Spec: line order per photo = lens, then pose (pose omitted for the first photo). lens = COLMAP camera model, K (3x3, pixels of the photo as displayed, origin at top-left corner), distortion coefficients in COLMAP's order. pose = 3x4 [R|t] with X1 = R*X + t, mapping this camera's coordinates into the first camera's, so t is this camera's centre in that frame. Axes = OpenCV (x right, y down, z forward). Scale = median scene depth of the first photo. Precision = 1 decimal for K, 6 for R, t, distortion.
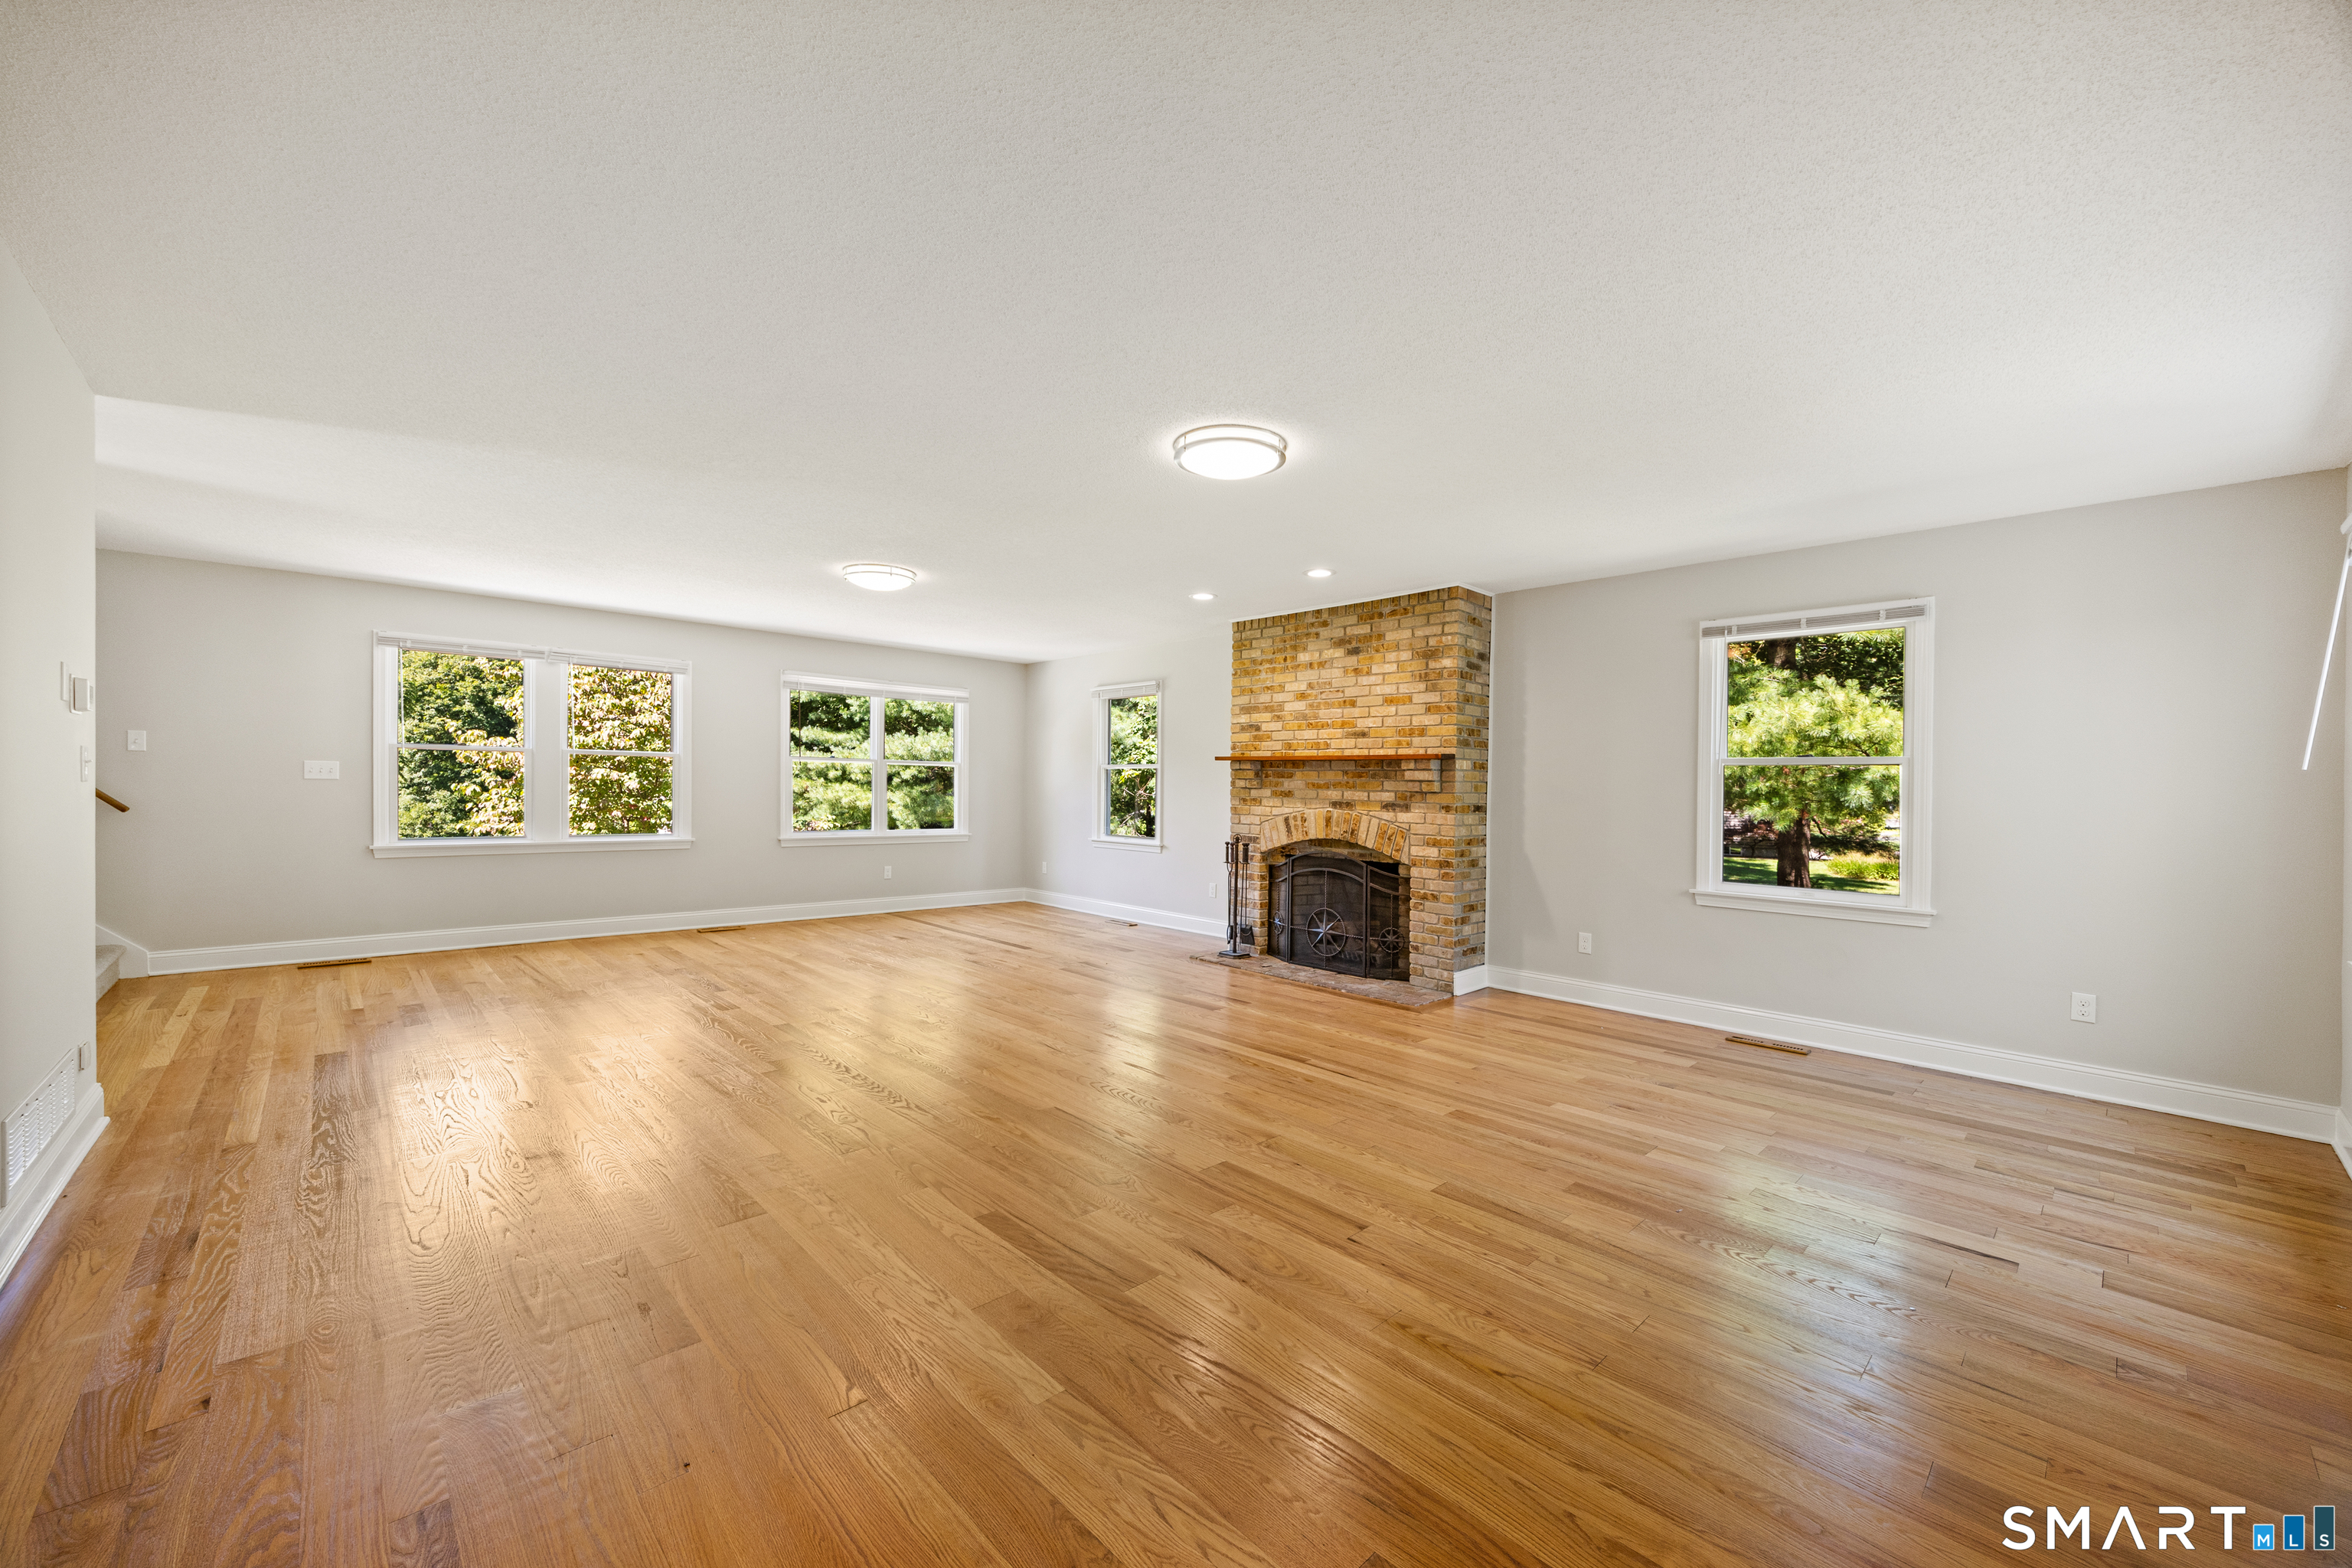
lens RADIAL K [[910.7, 0, 1170.8], [0, 910.7, 784.5], [0, 0, 1]] dist [0.000414, 0.000024]
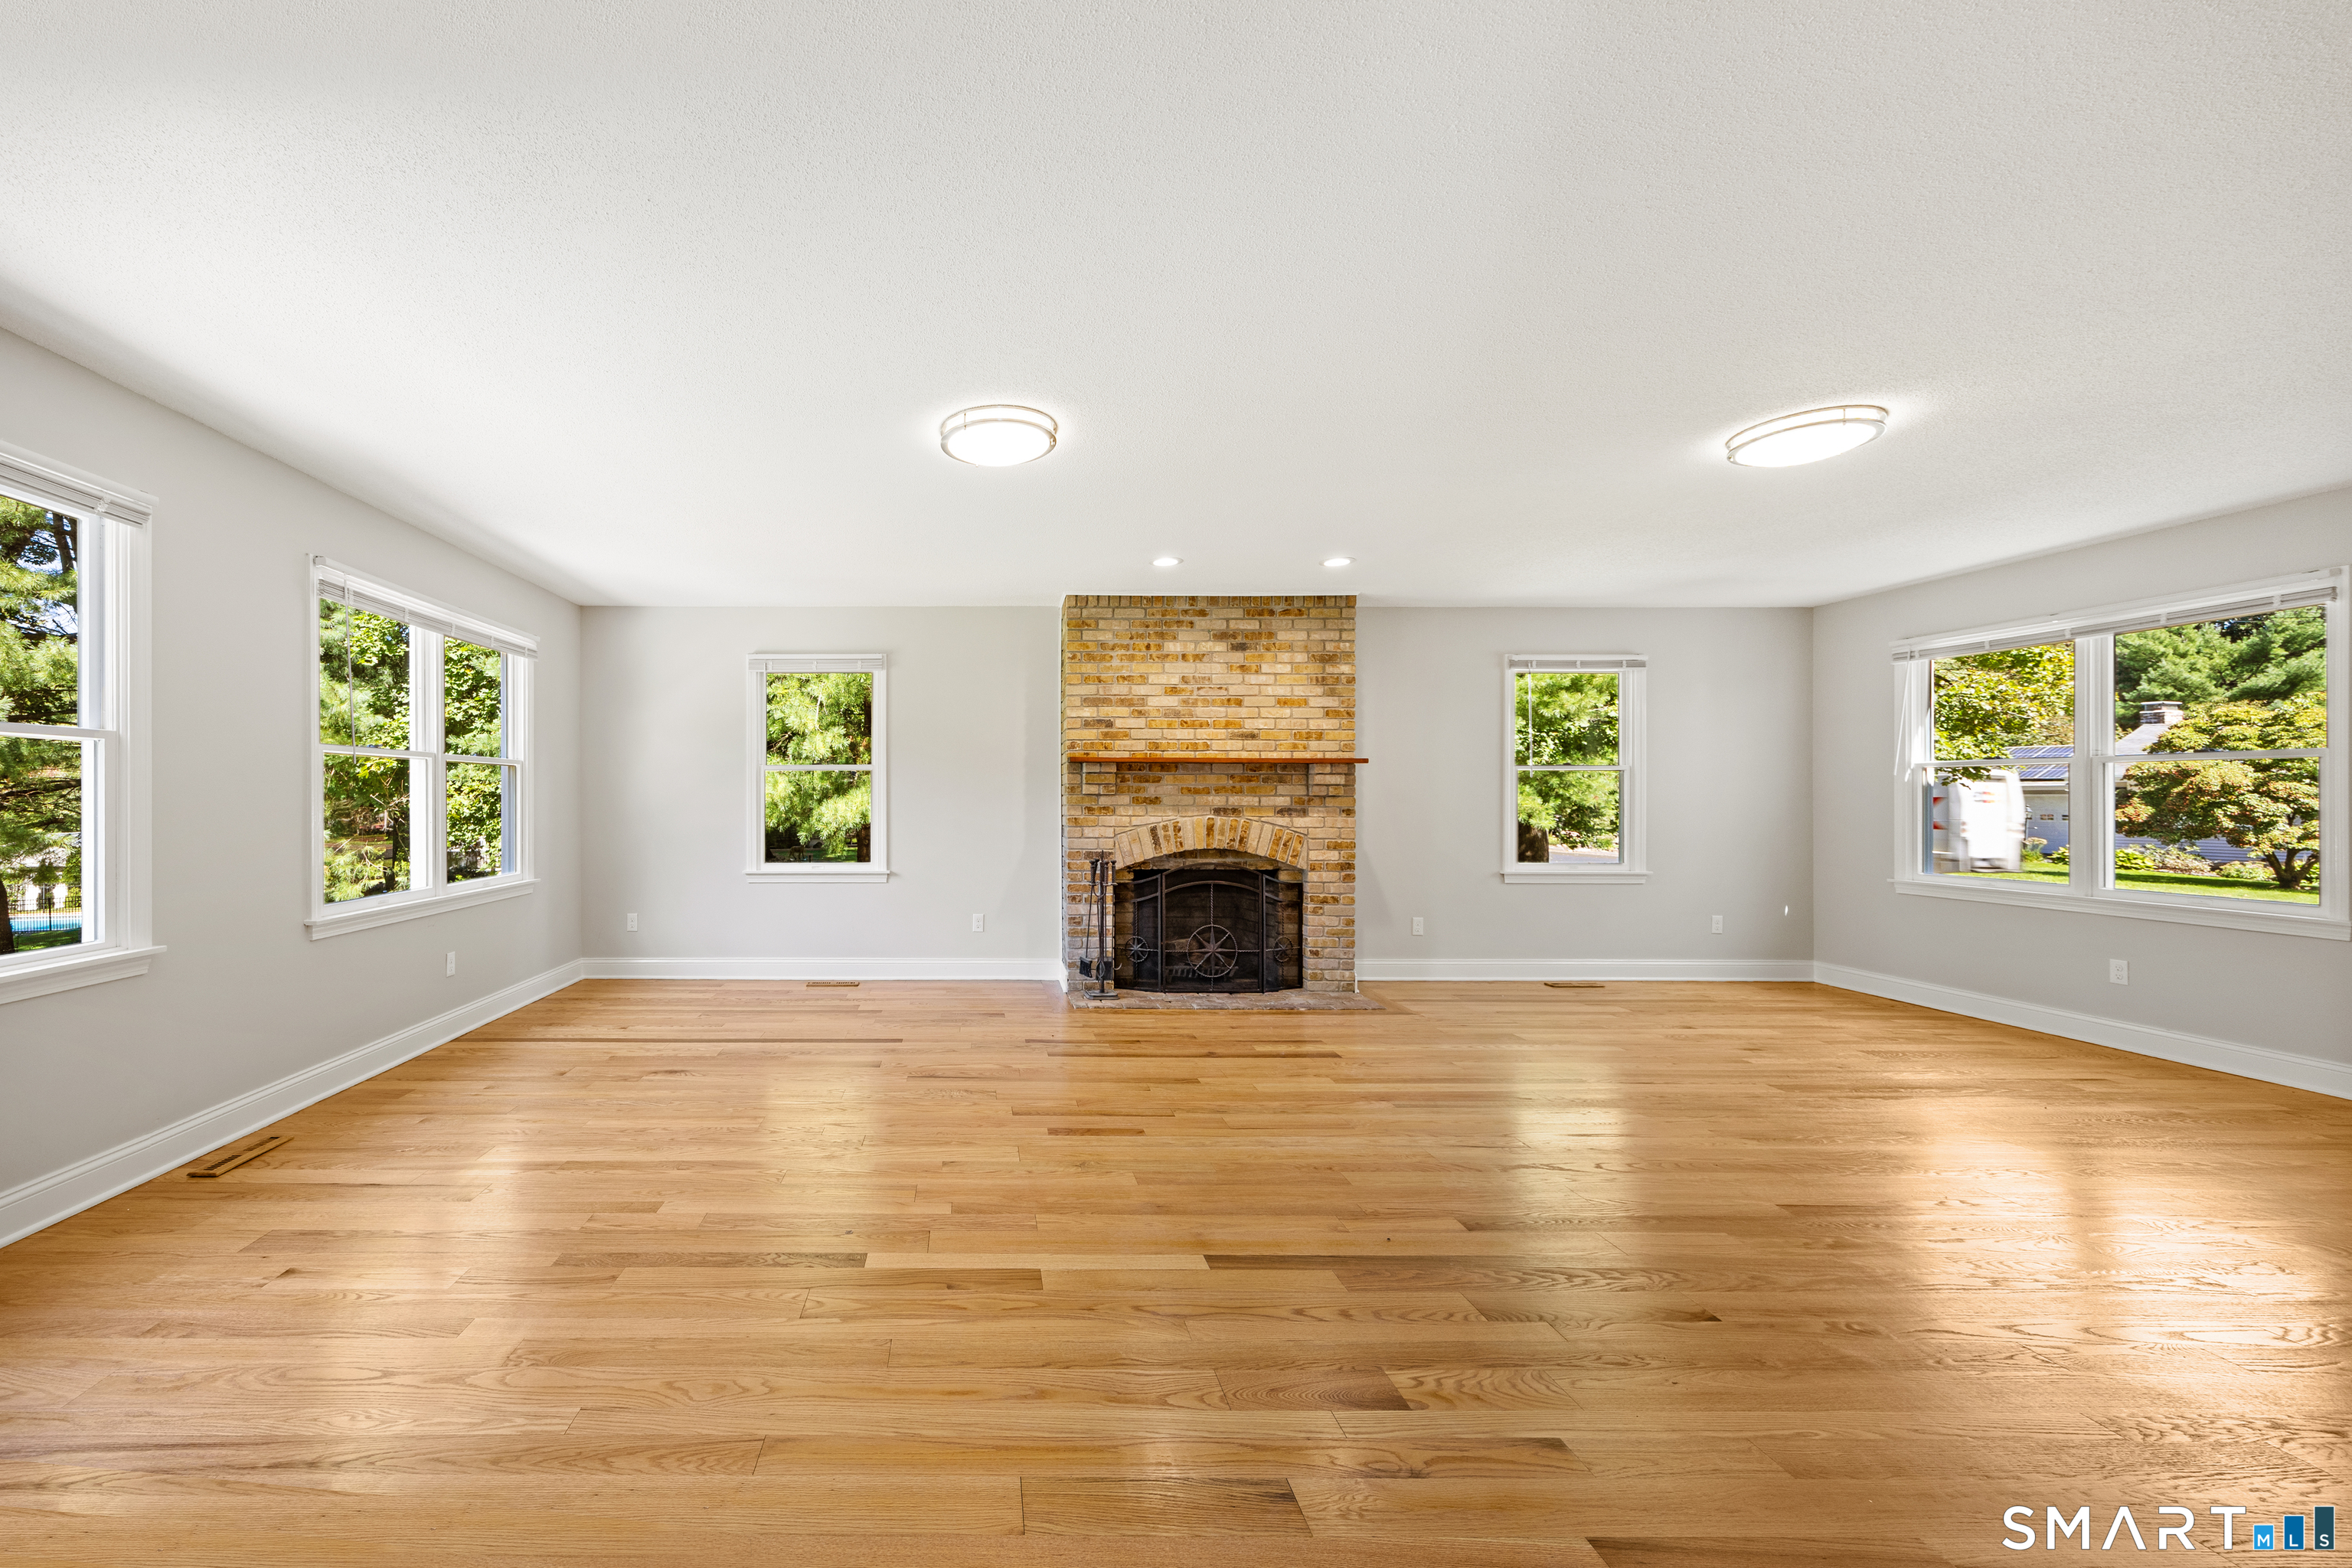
lens RADIAL K [[924.2, 0, 934.9], [0, 924.2, 787.5], [0, 0, 1]] dist [0.000696, -0.000090]
pose [[0.678240, -0.008752, 0.734788, -0.701757], [0.009201, 0.999952, 0.003417, -0.007677], [-0.734783, 0.004443, 0.678288, 0.577779]]
